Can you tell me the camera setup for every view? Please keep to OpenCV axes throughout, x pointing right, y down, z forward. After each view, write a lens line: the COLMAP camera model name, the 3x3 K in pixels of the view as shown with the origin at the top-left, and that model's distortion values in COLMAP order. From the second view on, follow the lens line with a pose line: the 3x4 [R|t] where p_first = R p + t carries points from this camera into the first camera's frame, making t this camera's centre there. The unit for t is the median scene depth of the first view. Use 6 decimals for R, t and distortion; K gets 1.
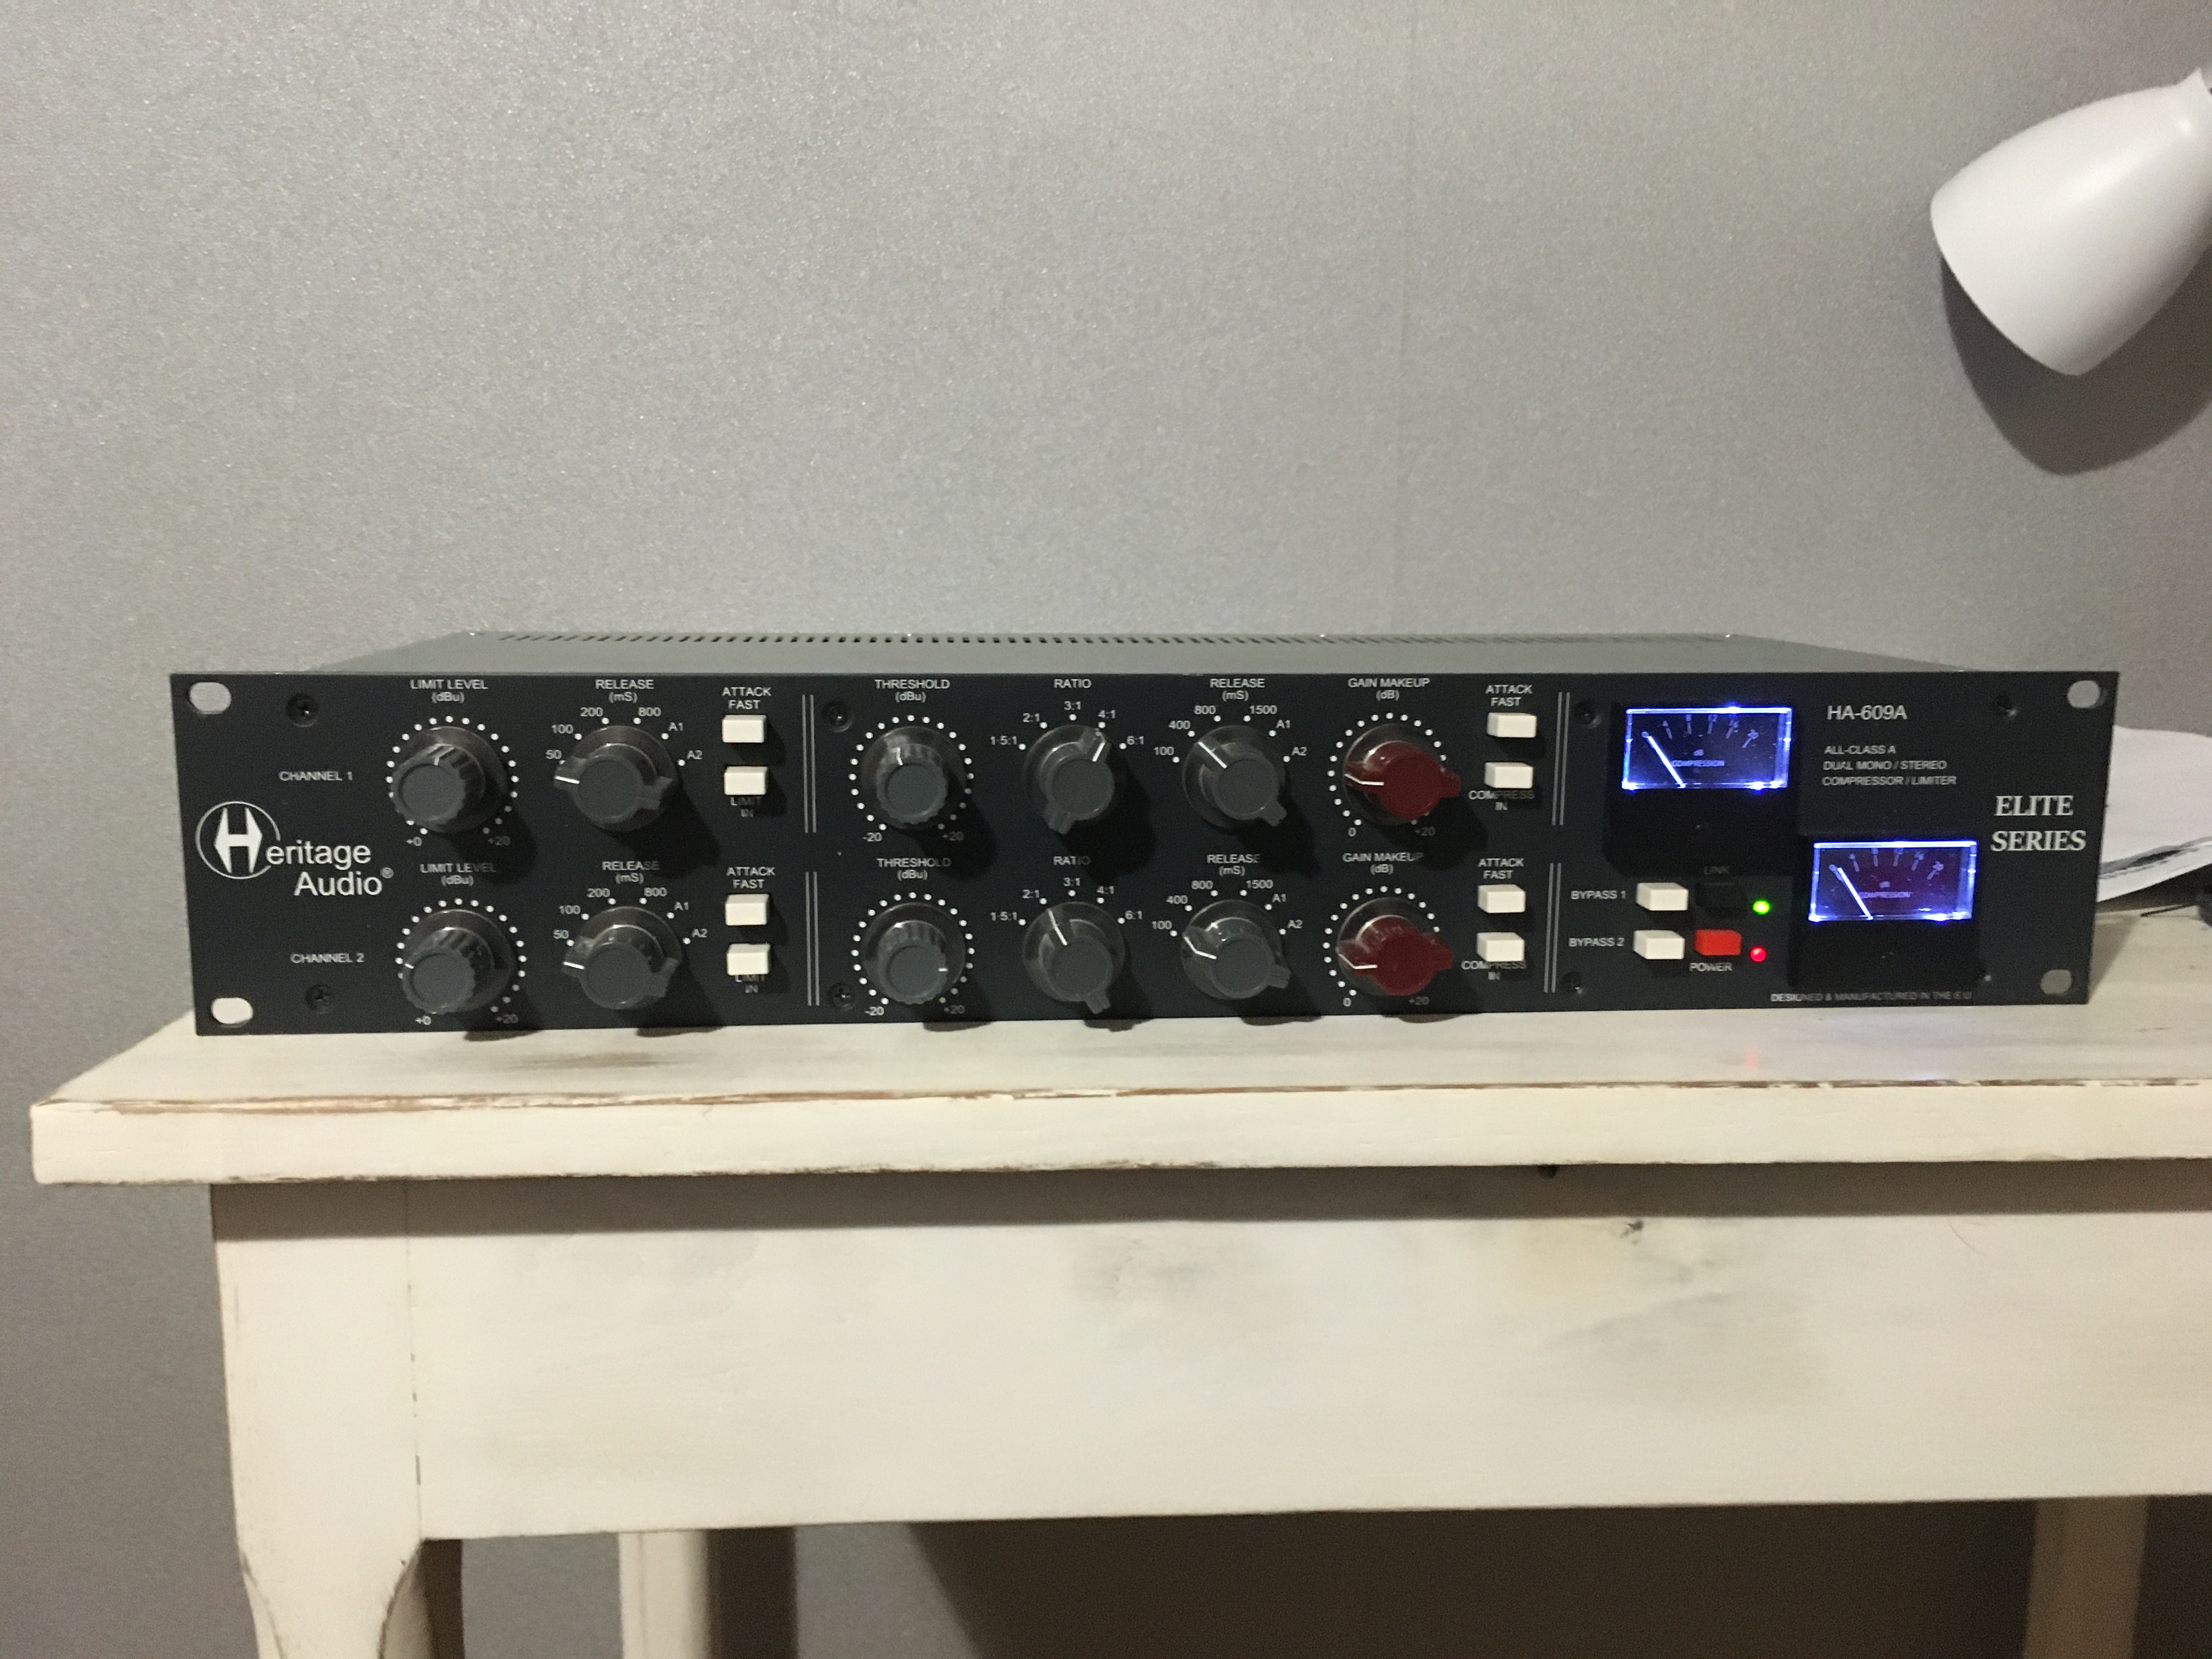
lens RADIAL K [[1868.2, 0, 1091.9], [0, 1868.2, 834.1], [0, 0, 1]] dist [0.042619, -0.028212]
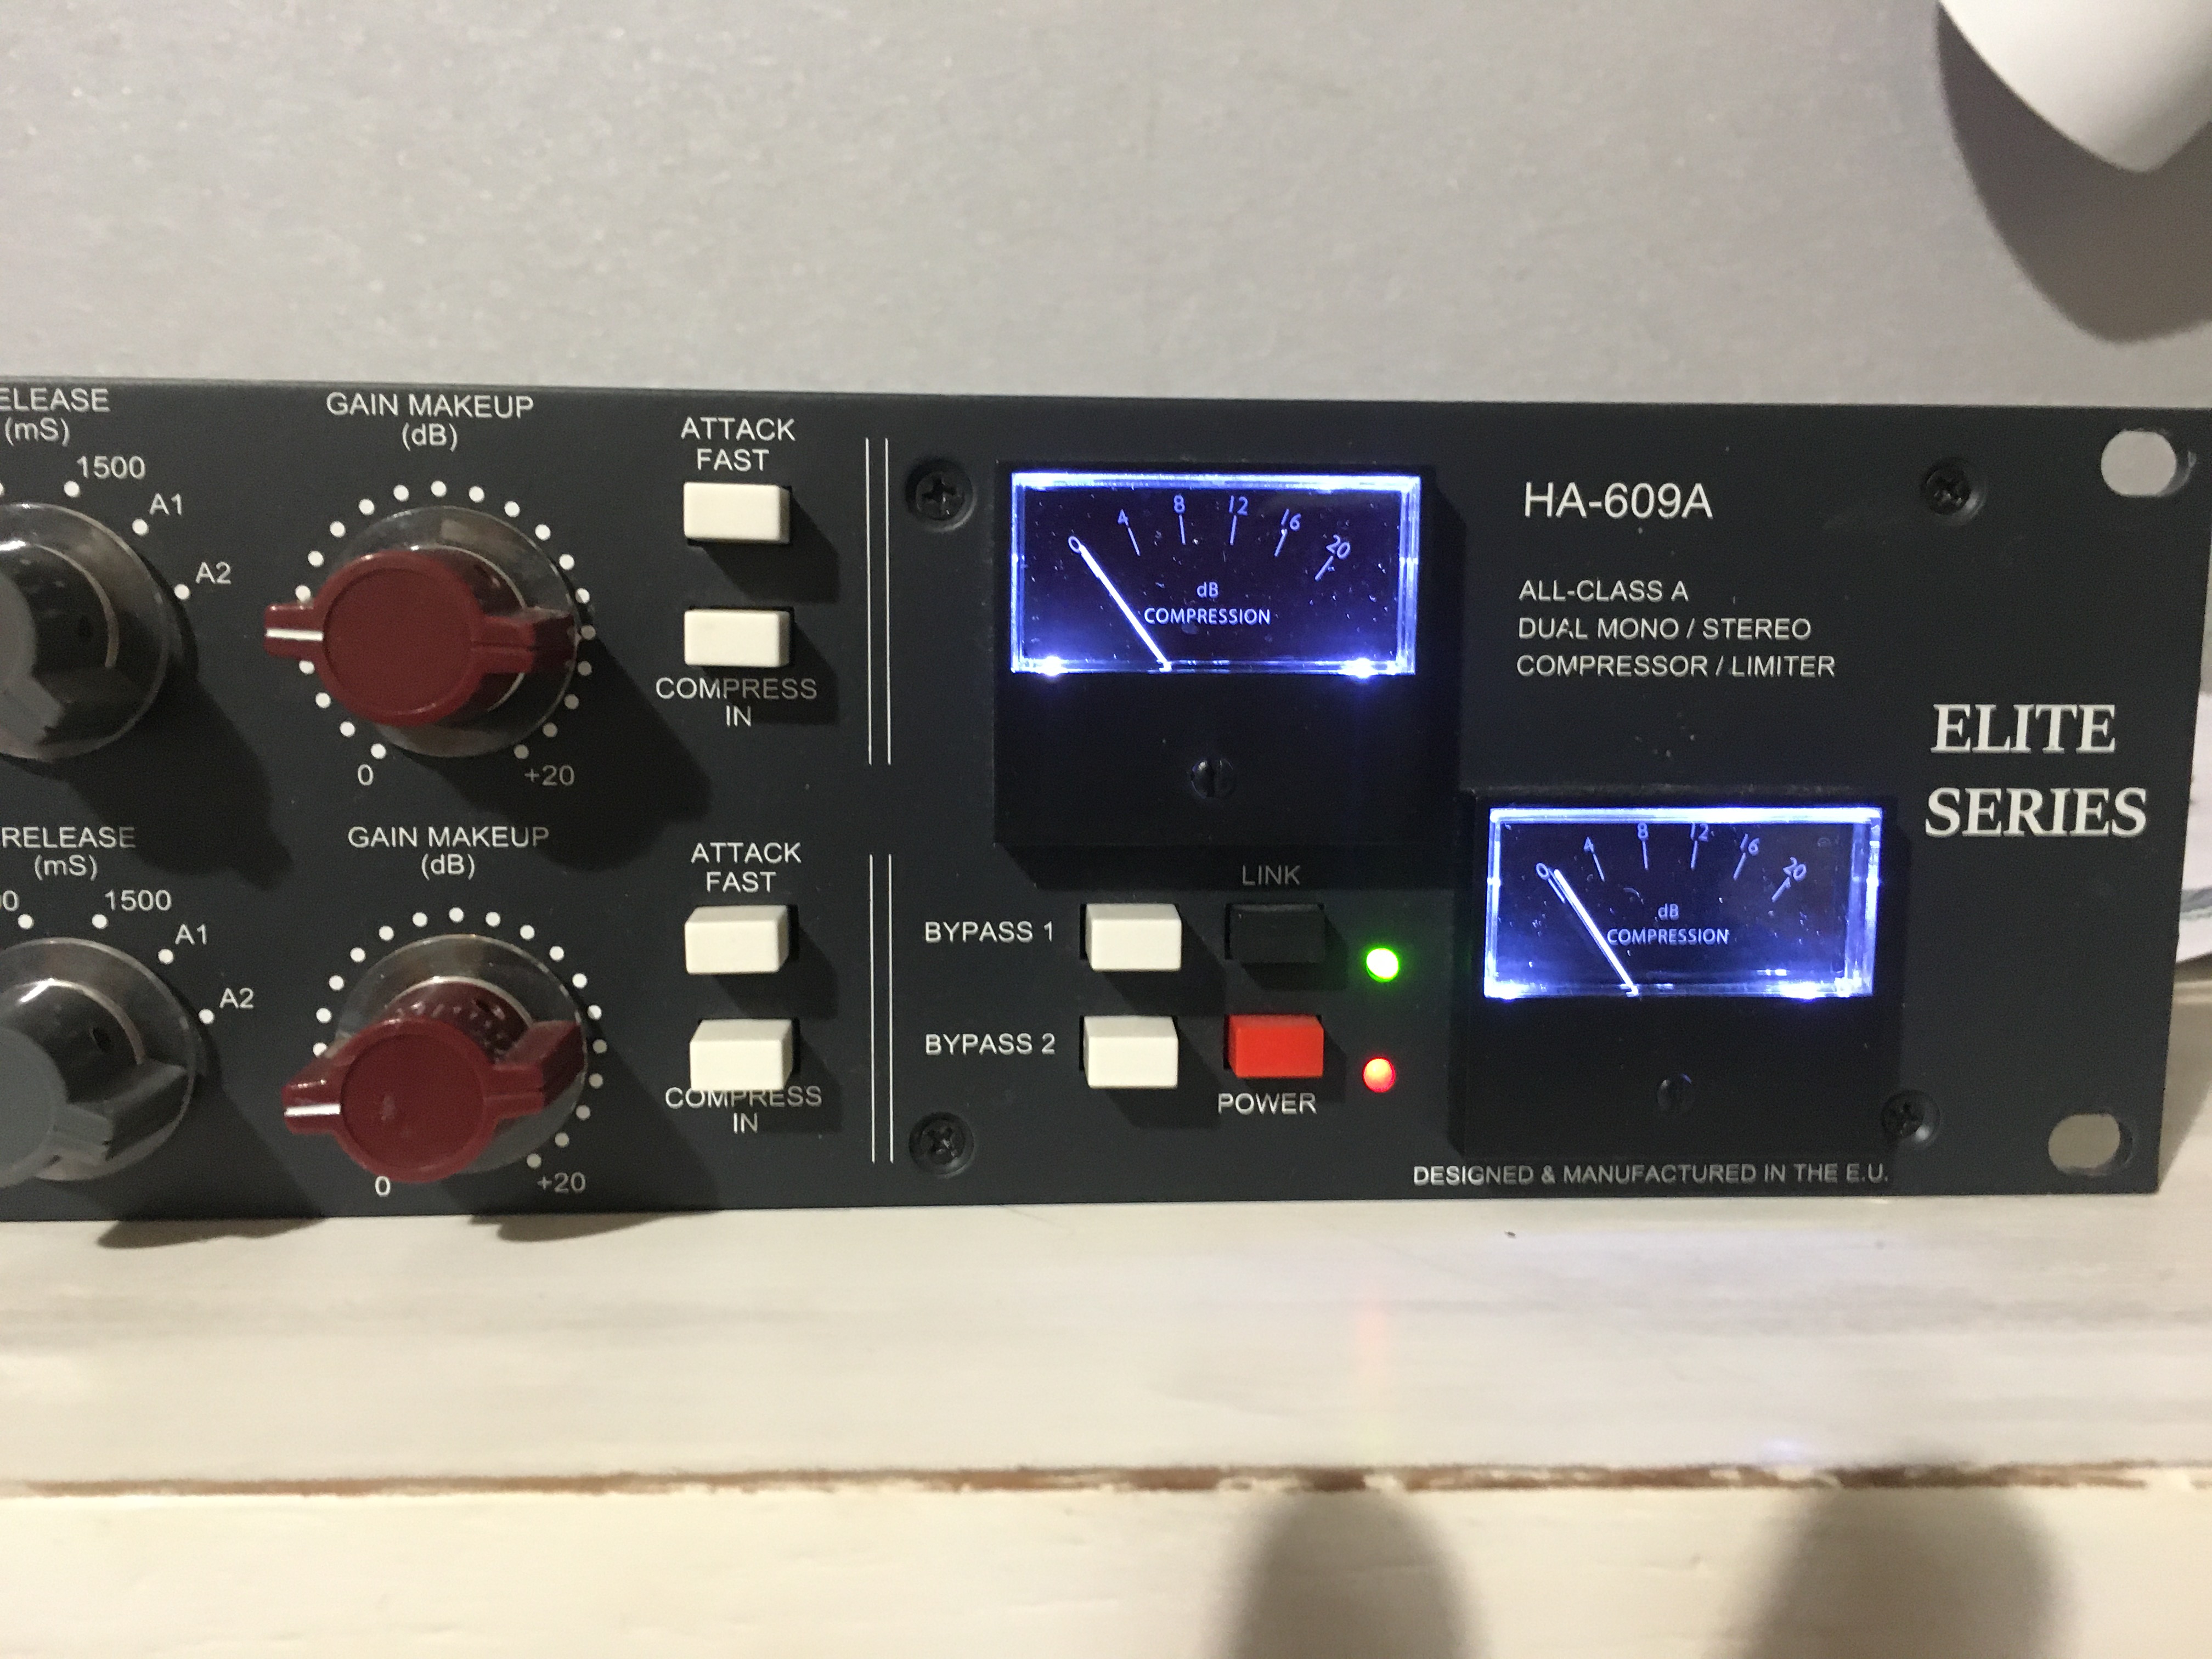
lens RADIAL K [[1868.2, 0, 1120.4], [0, 1868.2, 833.5], [0, 0, 1]] dist [0.042619, -0.028212]
pose [[0.999779, 0.005722, -0.020213, 0.308622], [-0.006372, 0.999461, -0.032219, 0.023659], [0.020018, 0.032341, 0.999276, 0.579496]]
